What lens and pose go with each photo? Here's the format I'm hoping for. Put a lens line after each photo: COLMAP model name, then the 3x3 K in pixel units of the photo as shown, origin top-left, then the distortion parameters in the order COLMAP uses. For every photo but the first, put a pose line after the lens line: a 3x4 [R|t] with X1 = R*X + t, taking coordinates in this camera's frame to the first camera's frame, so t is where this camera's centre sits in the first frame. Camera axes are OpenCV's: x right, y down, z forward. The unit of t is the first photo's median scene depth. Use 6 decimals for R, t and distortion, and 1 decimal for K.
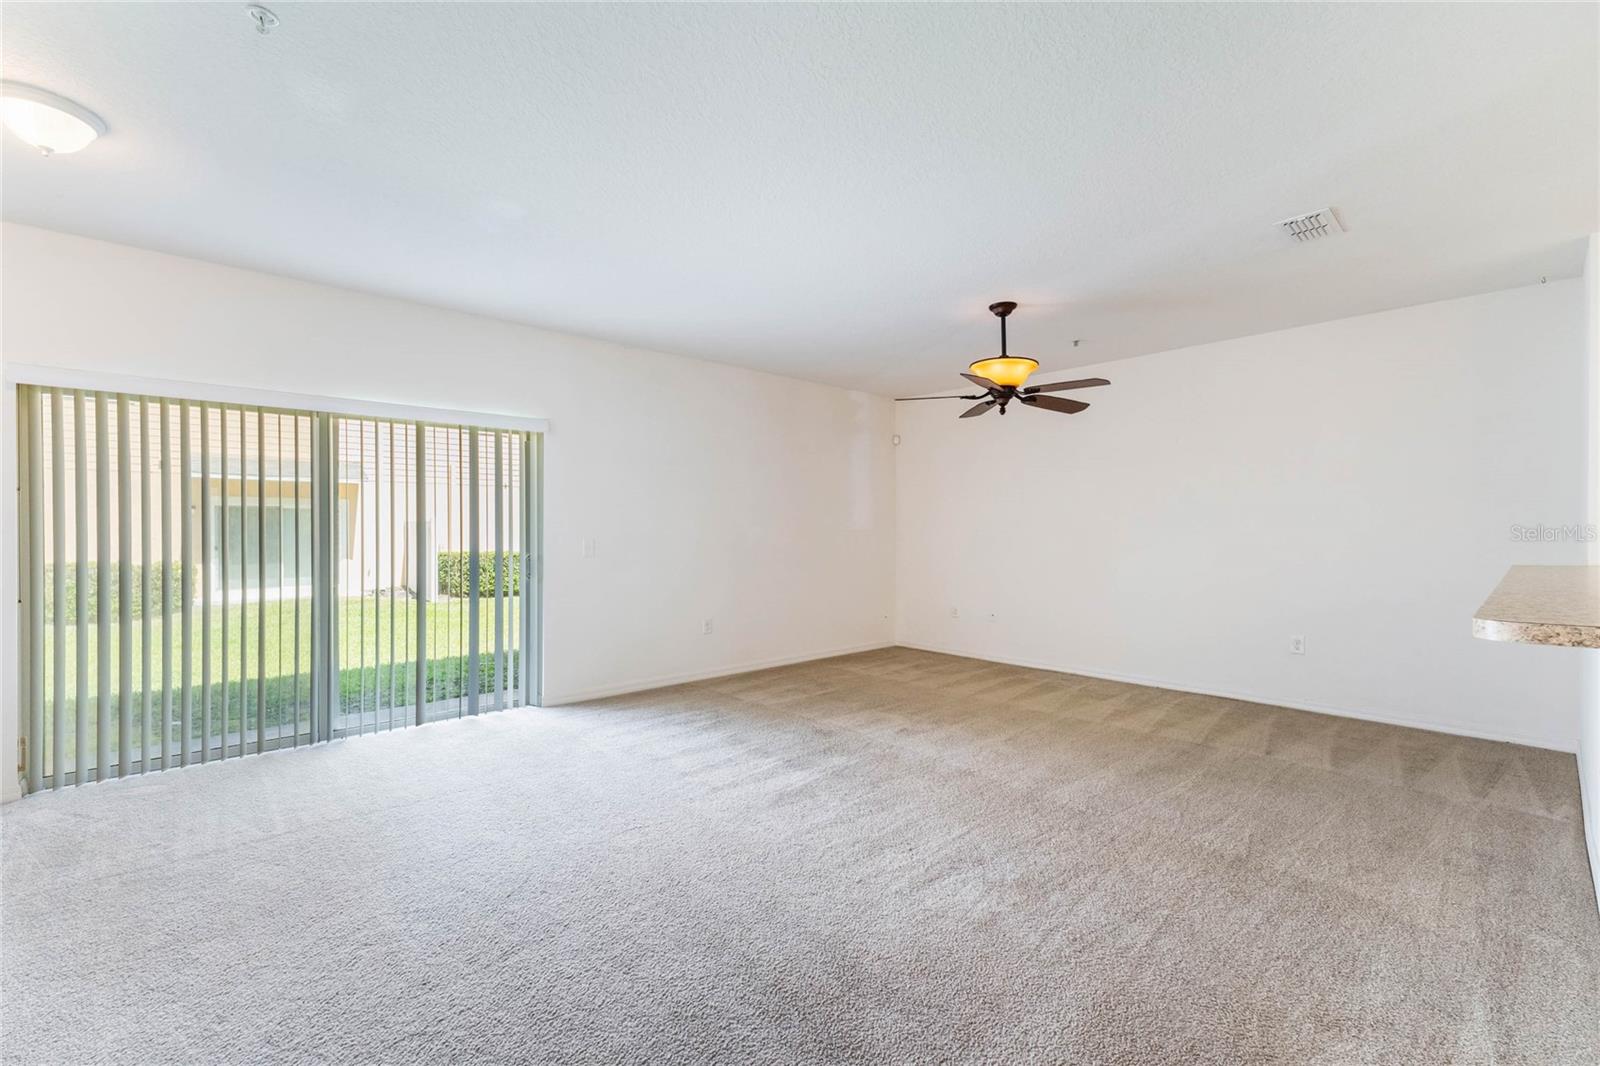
lens RADIAL K [[669.5, 0, 800.0], [0, 669.5, 533.0], [0, 0, 1]] dist [-0.000660, 0.000039]
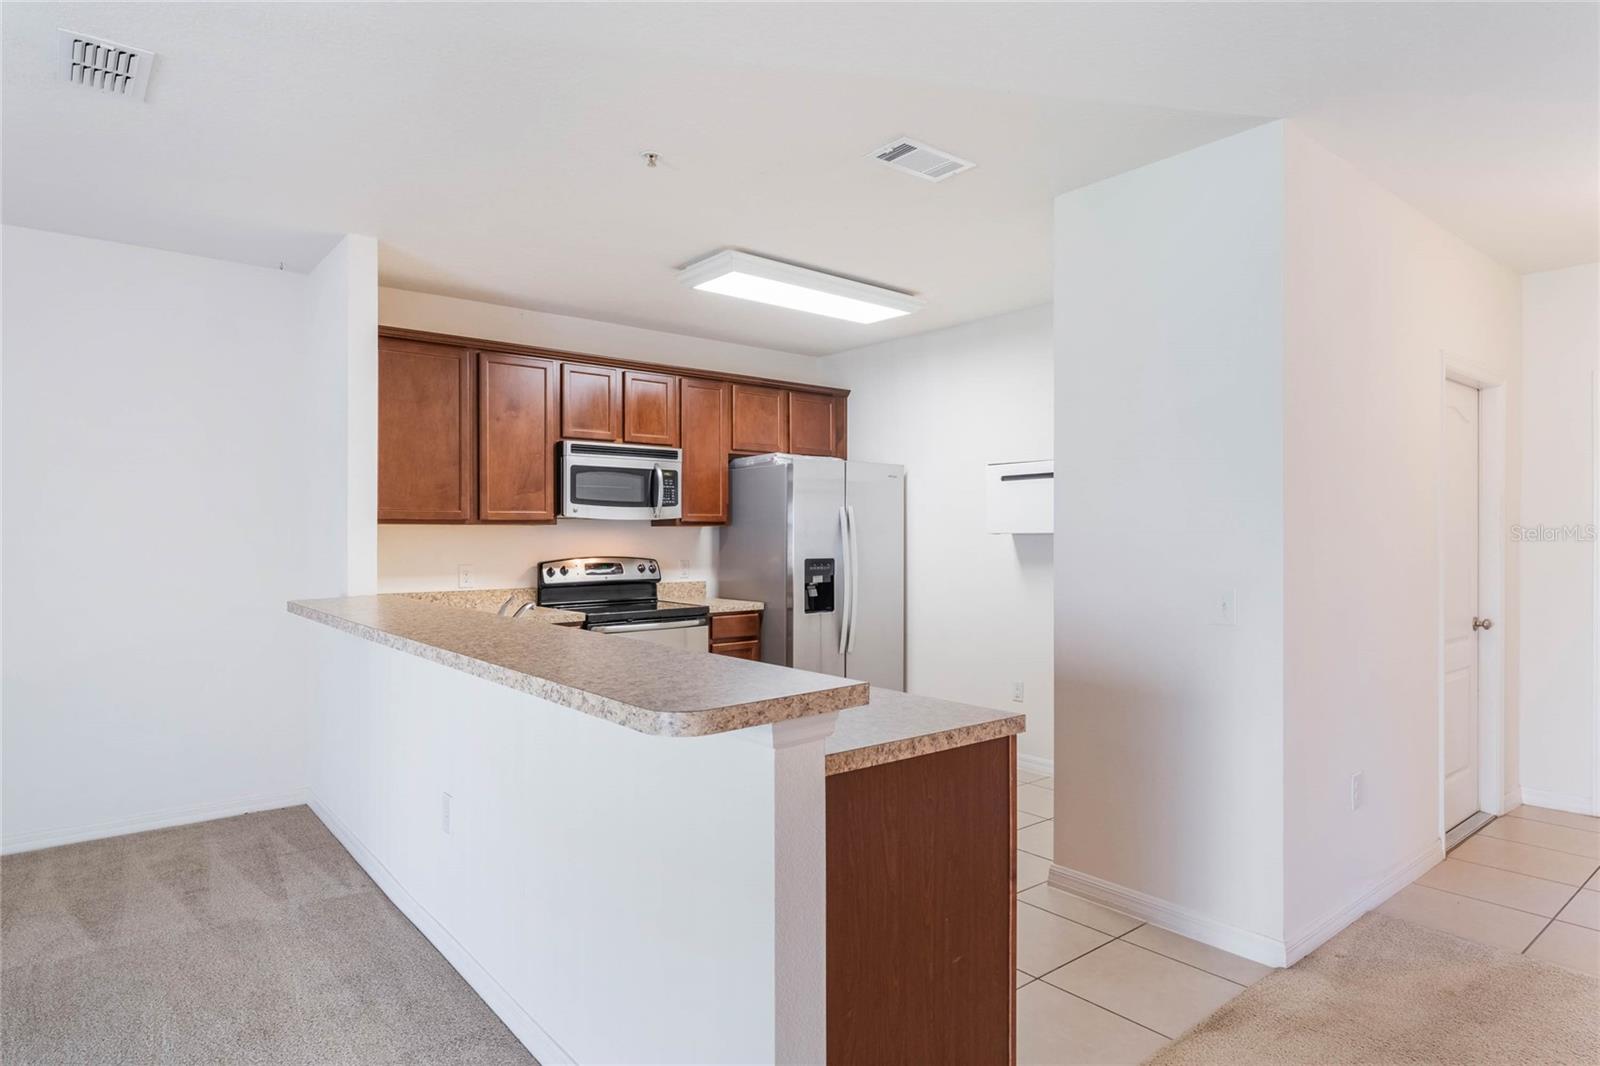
lens RADIAL K [[898.4, 0, 800.0], [0, 898.4, 533.0], [0, 0, 1]] dist [-0.002521, -0.001750]
pose [[0.062677, 0.002283, 0.998031, -0.002120], [0.007479, 0.999968, -0.002757, -0.026199], [-0.998006, 0.007637, 0.062658, 0.274722]]
